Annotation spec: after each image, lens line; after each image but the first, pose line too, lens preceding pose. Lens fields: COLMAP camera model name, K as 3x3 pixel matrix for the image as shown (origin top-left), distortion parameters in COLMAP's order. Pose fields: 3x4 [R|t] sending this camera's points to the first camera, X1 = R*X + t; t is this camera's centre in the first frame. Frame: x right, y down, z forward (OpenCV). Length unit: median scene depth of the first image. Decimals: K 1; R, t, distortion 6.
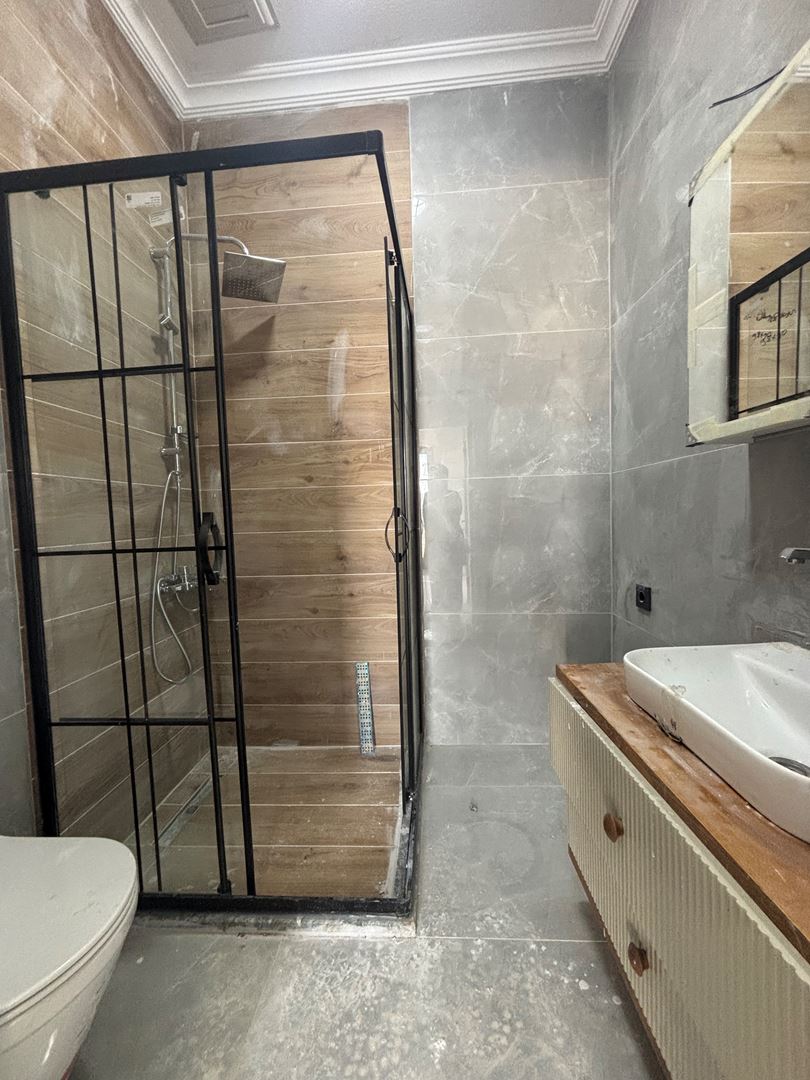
lens RADIAL K [[437.0, 0, 404.9], [0, 437.0, 537.7], [0, 0, 1]] dist [0.003283, -0.000773]
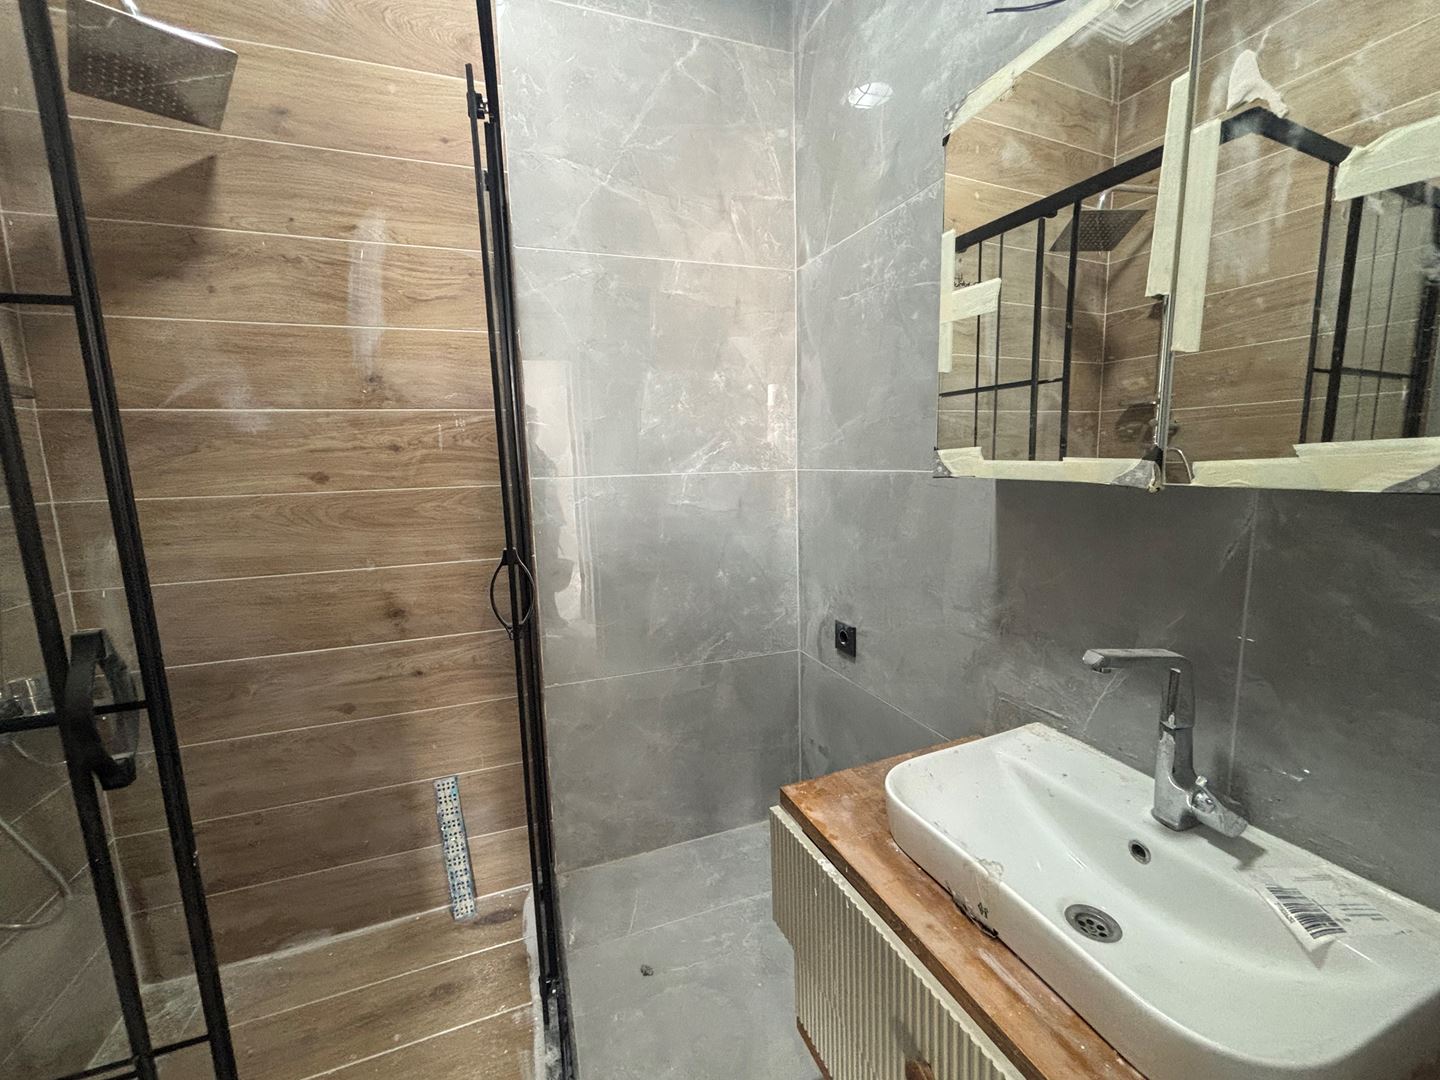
lens RADIAL K [[582.7, 0, 717.7], [0, 582.7, 538.1], [0, 0, 1]] dist [0.003283, -0.000773]
pose [[0.917089, -0.052083, 0.395266, -0.061358], [0.022985, 0.996688, 0.078000, -0.118323], [-0.398020, -0.062448, 0.915249, 0.138130]]
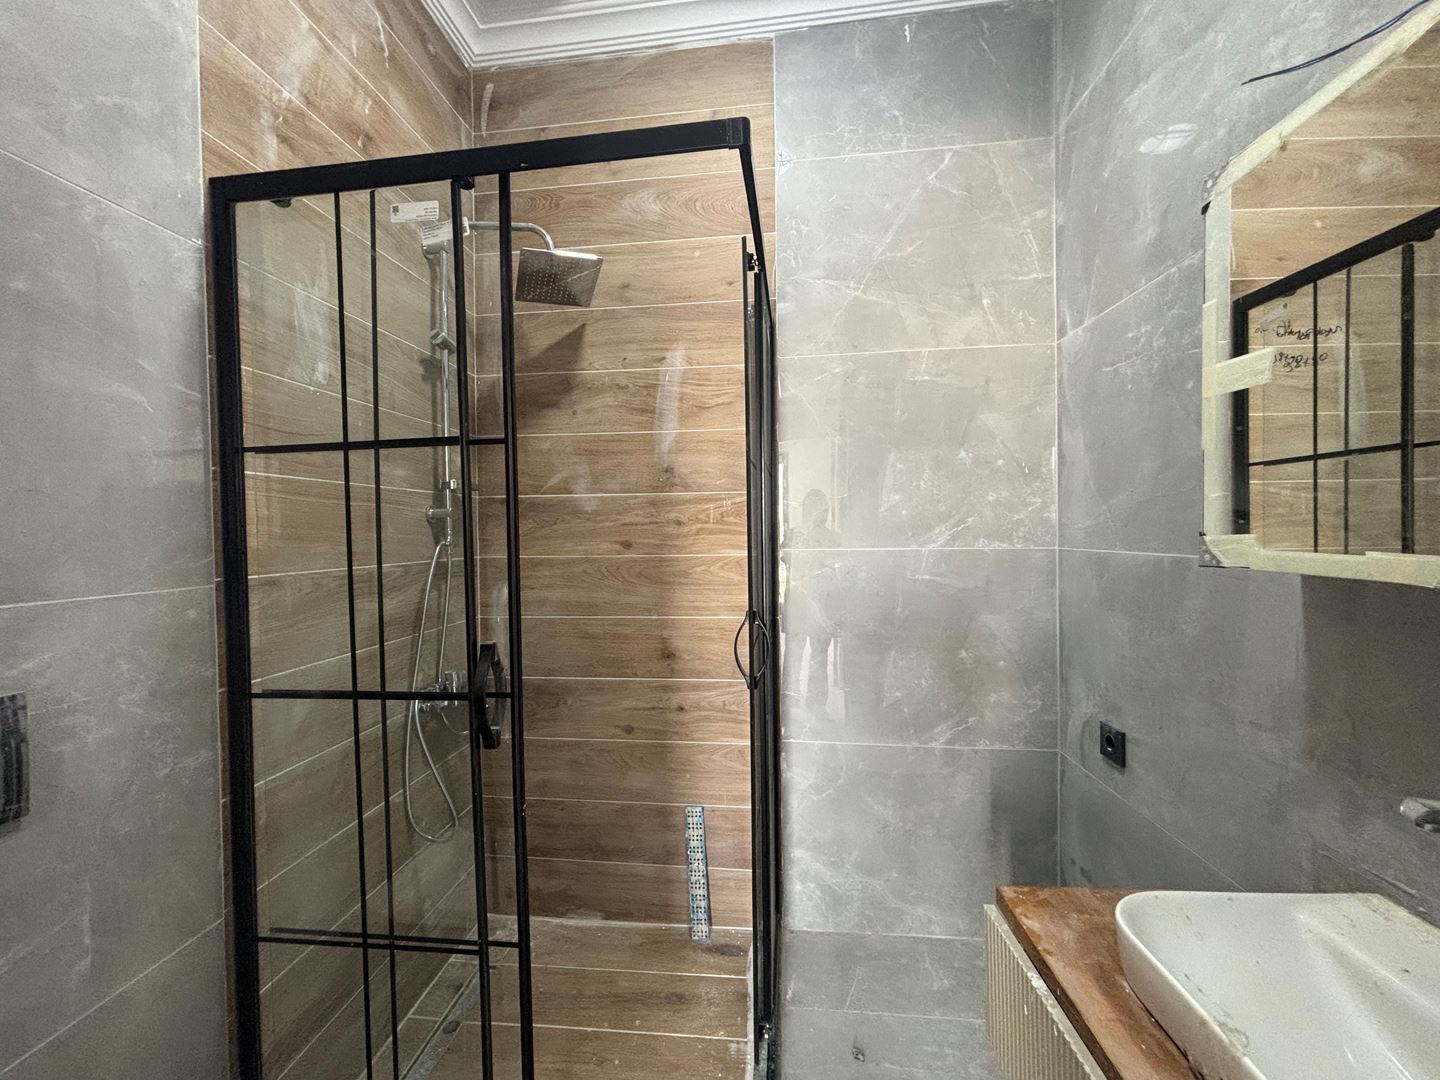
lens RADIAL K [[582.7, 0, 716.6], [0, 582.7, 537.7], [0, 0, 1]] dist [0.003283, -0.000773]
pose [[0.998787, 0.015591, -0.046710, -0.029081], [-0.017392, 0.999111, -0.038398, -0.126508], [0.046070, 0.039164, 0.998170, 0.052628]]
